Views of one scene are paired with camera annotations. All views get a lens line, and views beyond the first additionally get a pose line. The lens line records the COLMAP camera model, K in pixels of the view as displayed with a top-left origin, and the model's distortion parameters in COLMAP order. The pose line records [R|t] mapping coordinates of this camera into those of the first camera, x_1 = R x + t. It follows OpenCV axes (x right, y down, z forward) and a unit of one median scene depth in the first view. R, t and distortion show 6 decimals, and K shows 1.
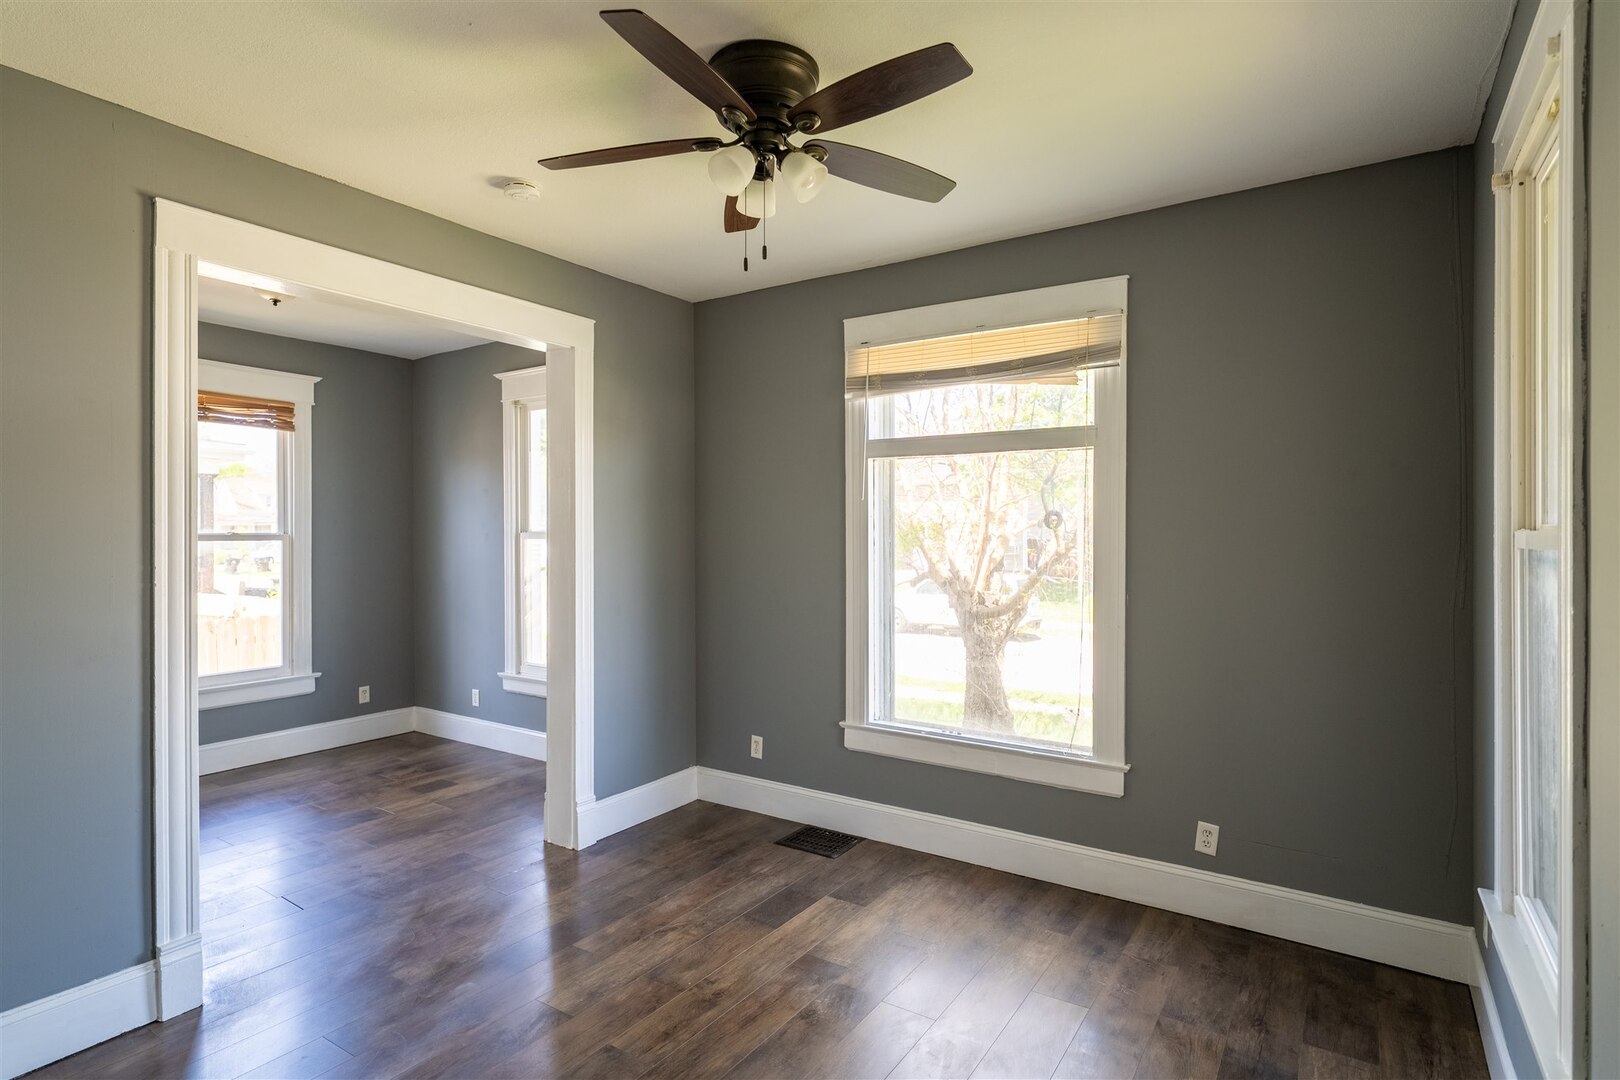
lens RADIAL K [[827.3, 0, 818.1], [0, 827.3, 529.9], [0, 0, 1]] dist [0.001175, -0.001706]
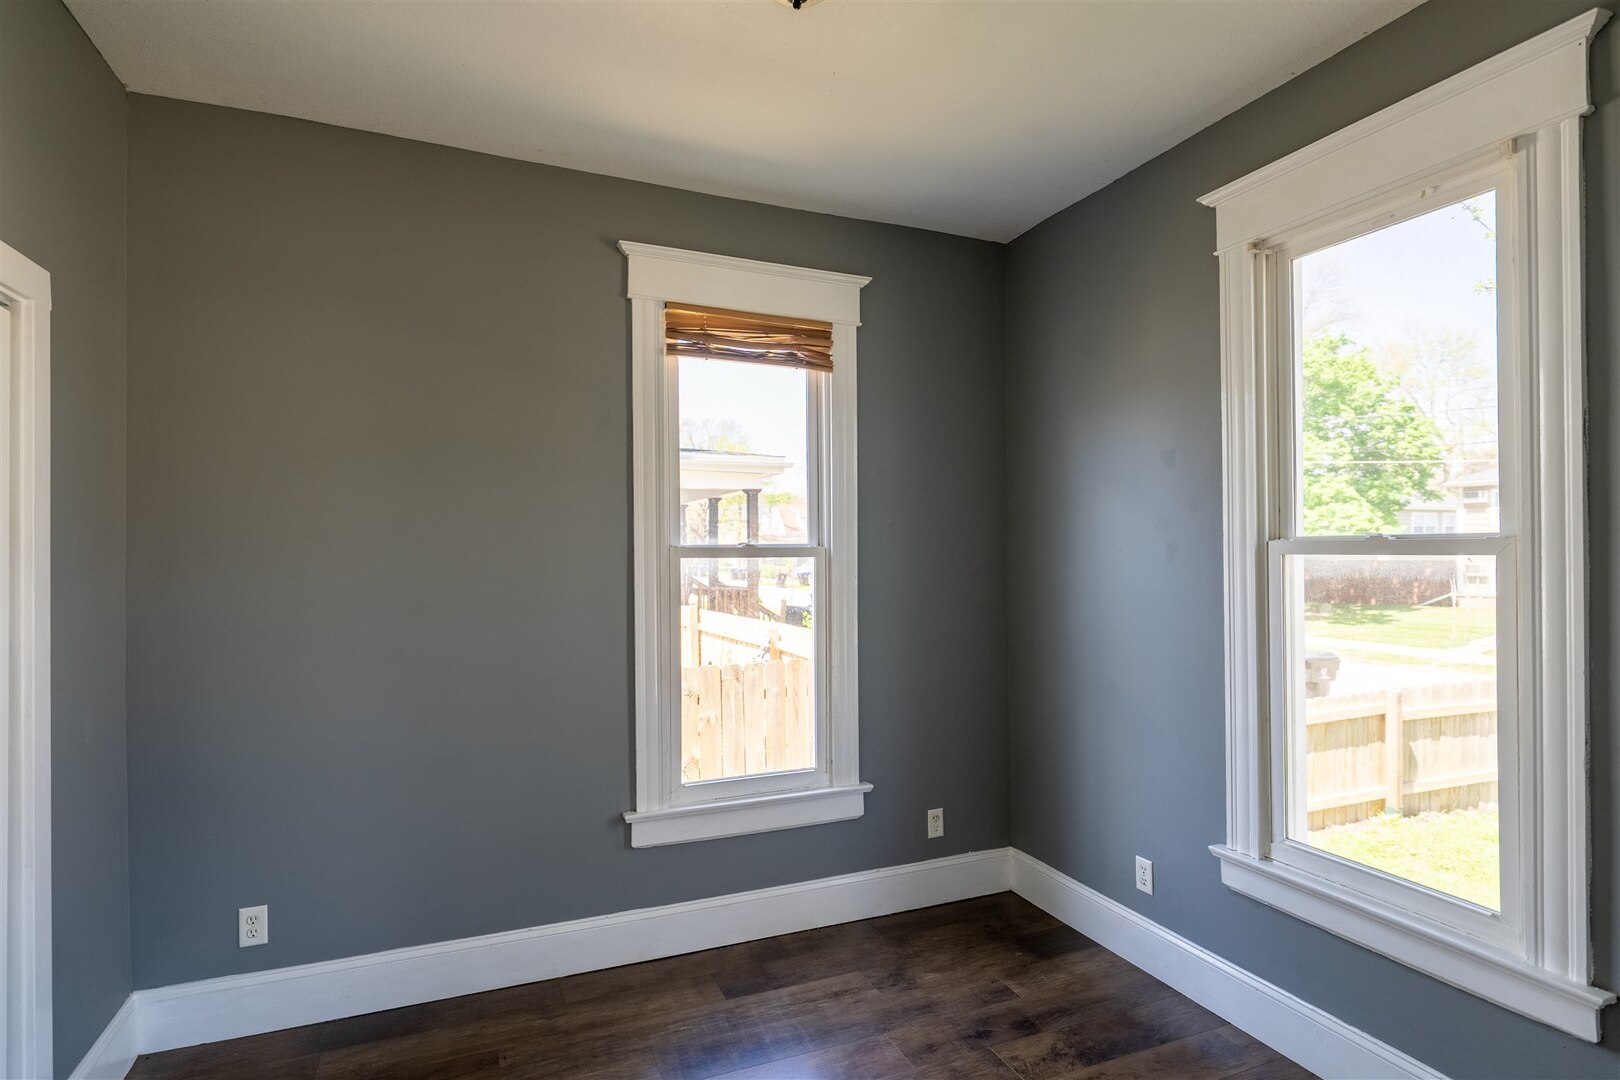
lens RADIAL K [[827.3, 0, 807.0], [0, 827.3, 544.9], [0, 0, 1]] dist [0.001175, -0.001706]
pose [[0.831862, -0.006052, -0.554949, -0.317720], [0.003928, 0.999980, -0.005017, 0.006968], [0.554968, 0.001994, 0.831869, 0.494376]]
